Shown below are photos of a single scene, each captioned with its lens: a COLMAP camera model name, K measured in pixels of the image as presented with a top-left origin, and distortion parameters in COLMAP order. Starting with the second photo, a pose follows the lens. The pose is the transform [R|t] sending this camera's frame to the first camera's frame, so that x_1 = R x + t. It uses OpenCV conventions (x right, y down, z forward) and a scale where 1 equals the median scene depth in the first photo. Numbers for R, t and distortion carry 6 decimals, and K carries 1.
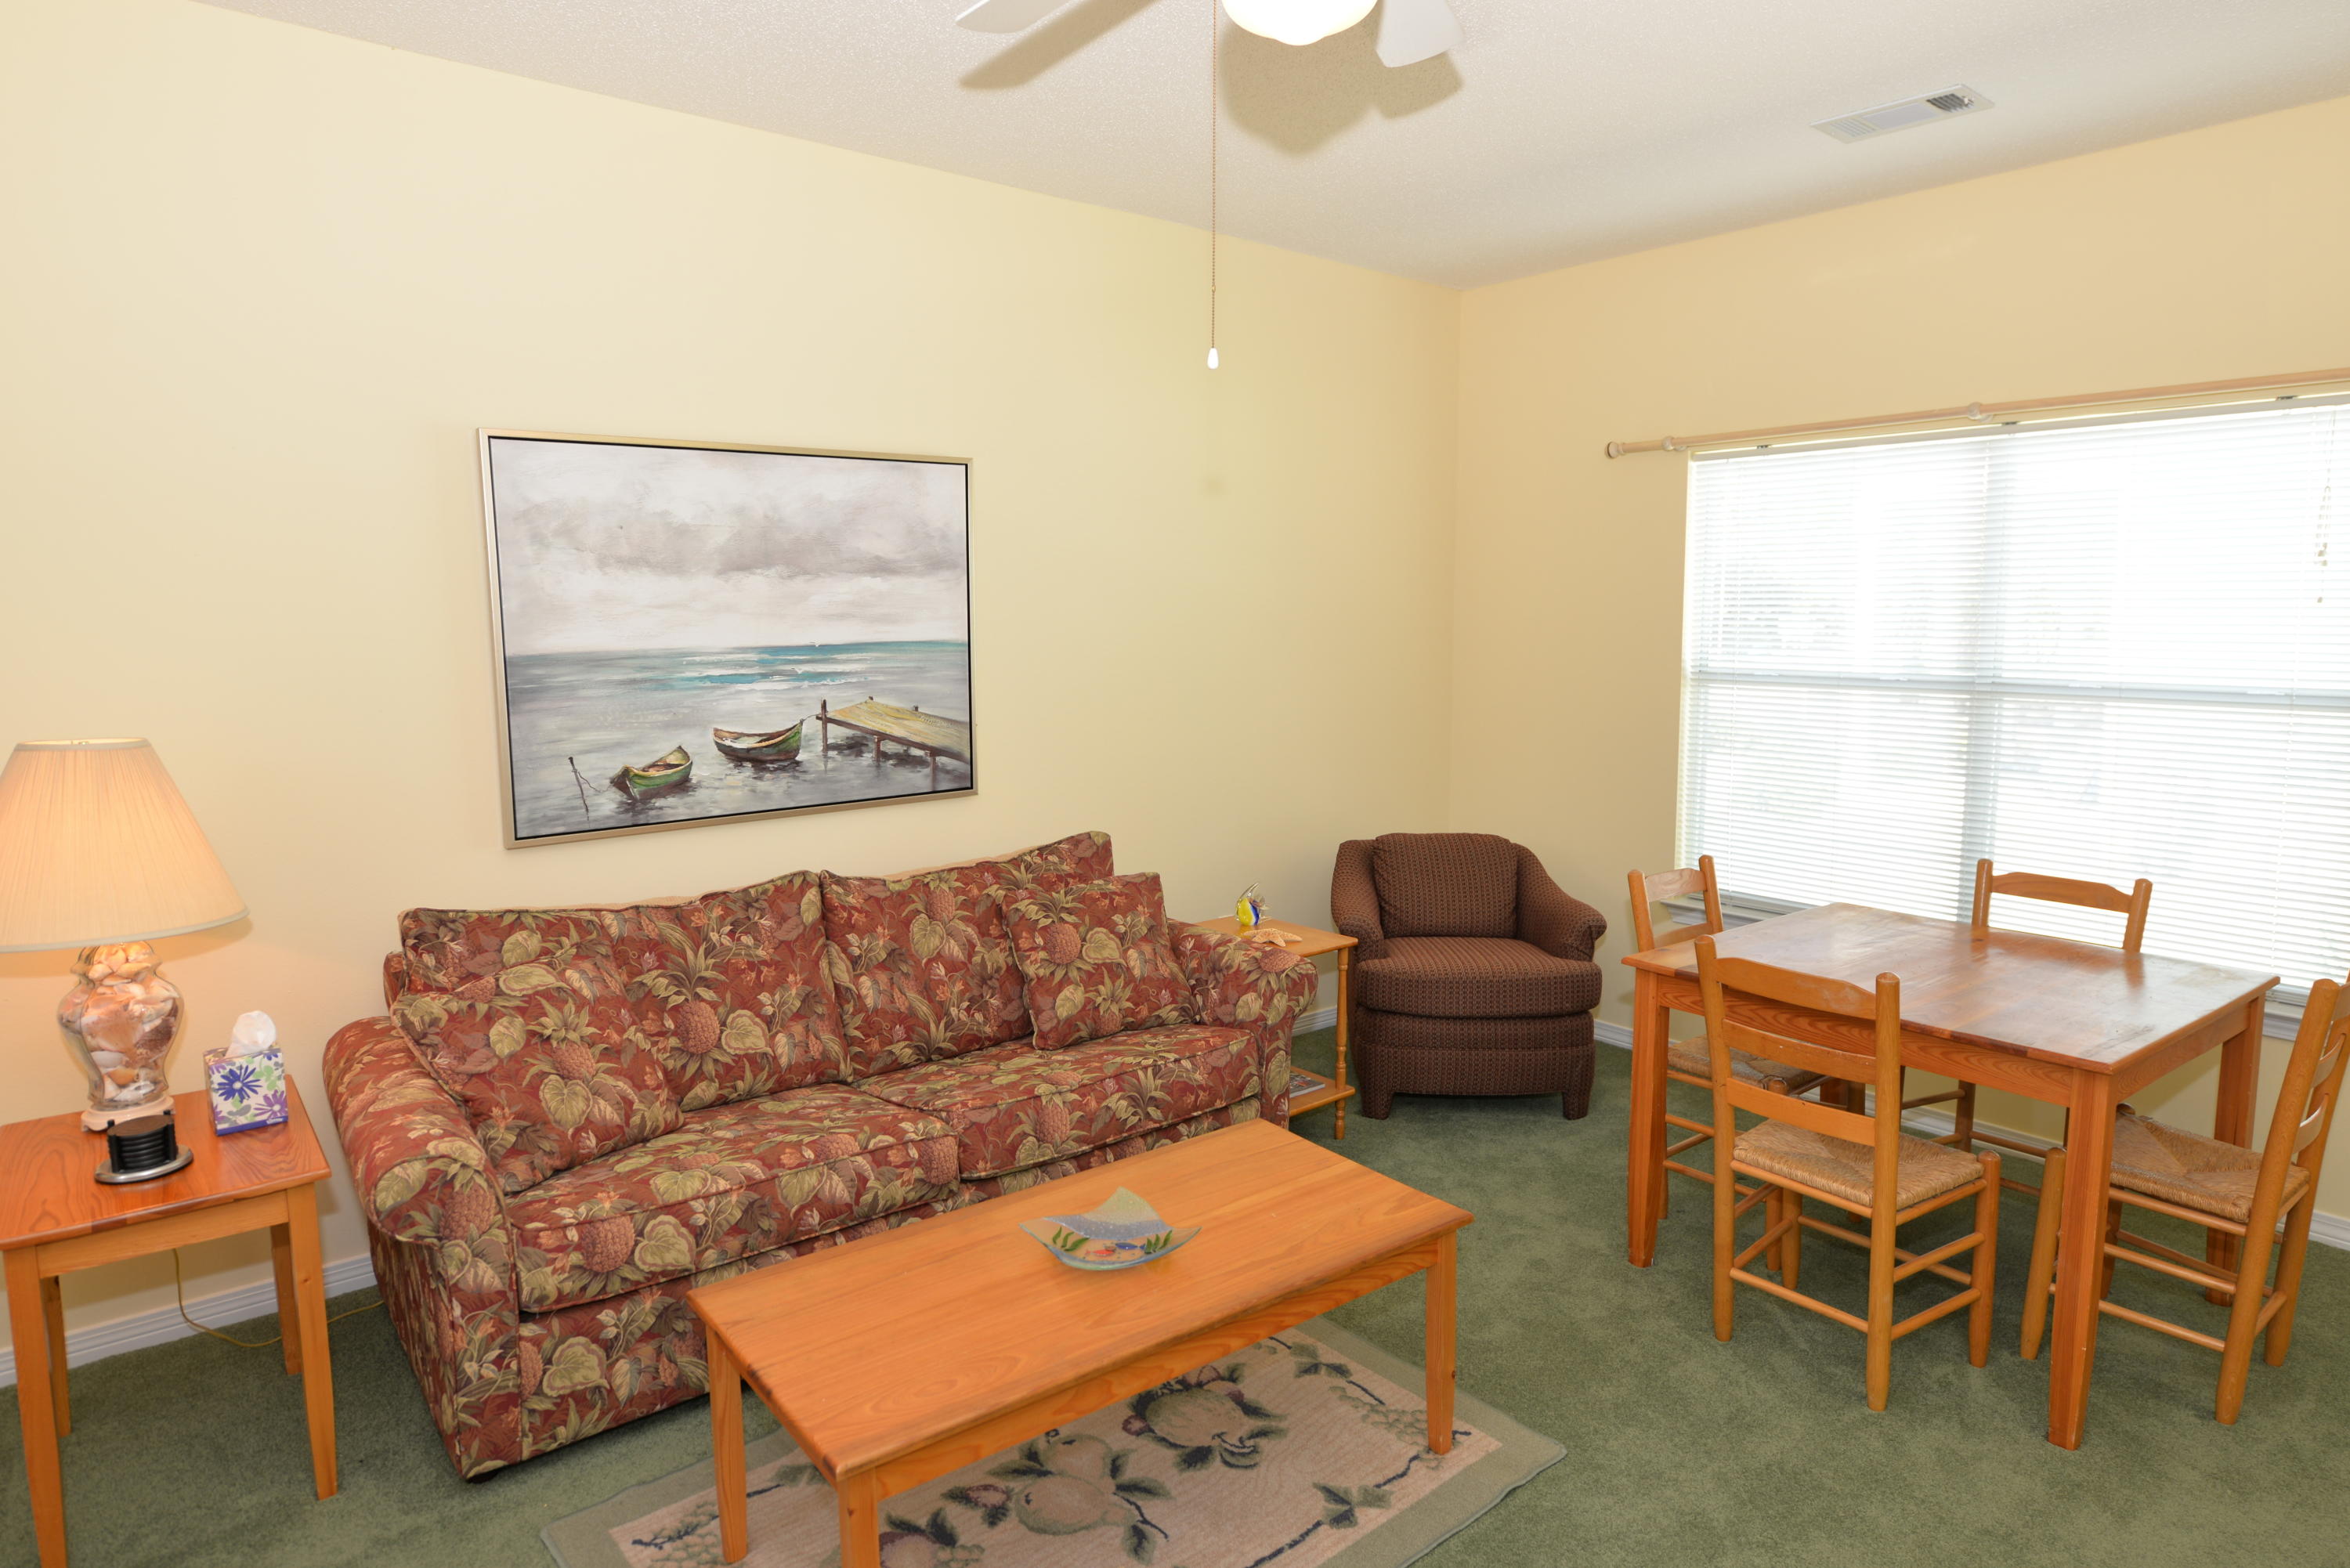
lens RADIAL K [[1390.9, 0, 1175.0], [0, 1390.9, 784.0], [0, 0, 1]] dist [-0.003484, 0.000019]
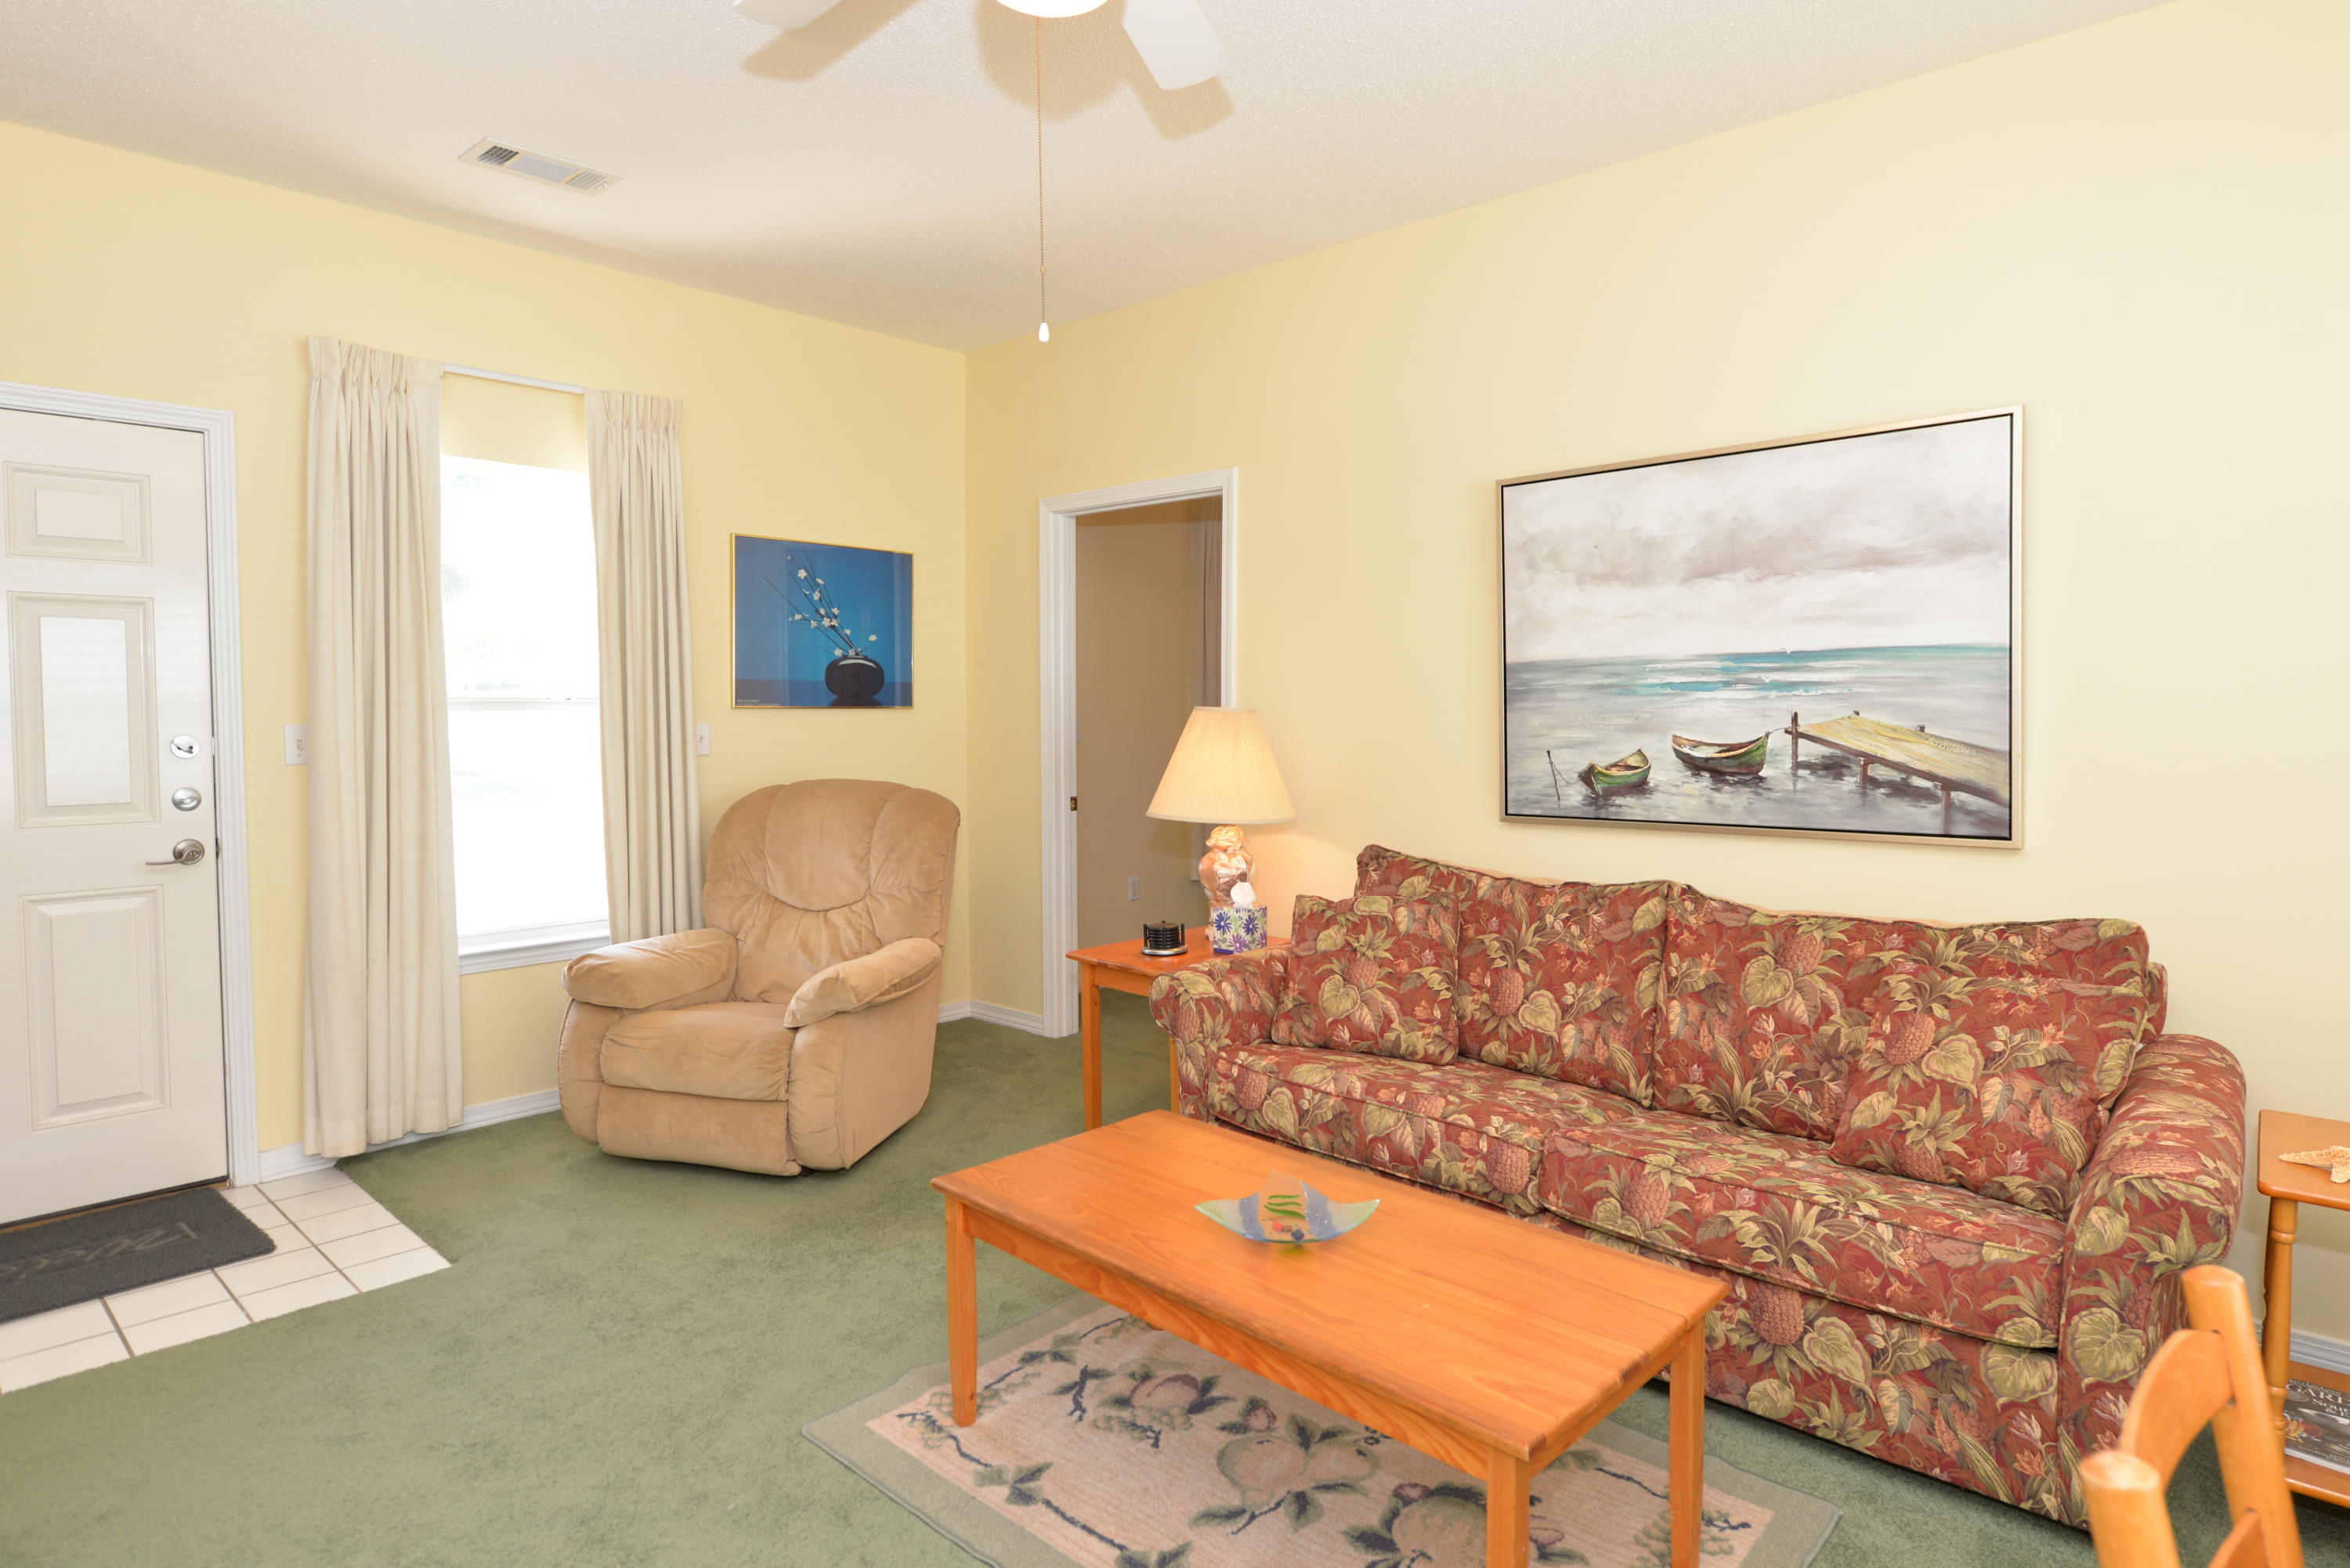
lens RADIAL K [[1292.5, 0, 1175.0], [0, 1292.5, 784.0], [0, 0, 1]] dist [0.000215, -0.000655]
pose [[0.132282, 0.067044, -0.988942, 0.568257], [-0.122193, 0.991203, 0.050853, -0.008164], [0.983652, 0.114114, 0.139311, 0.526738]]
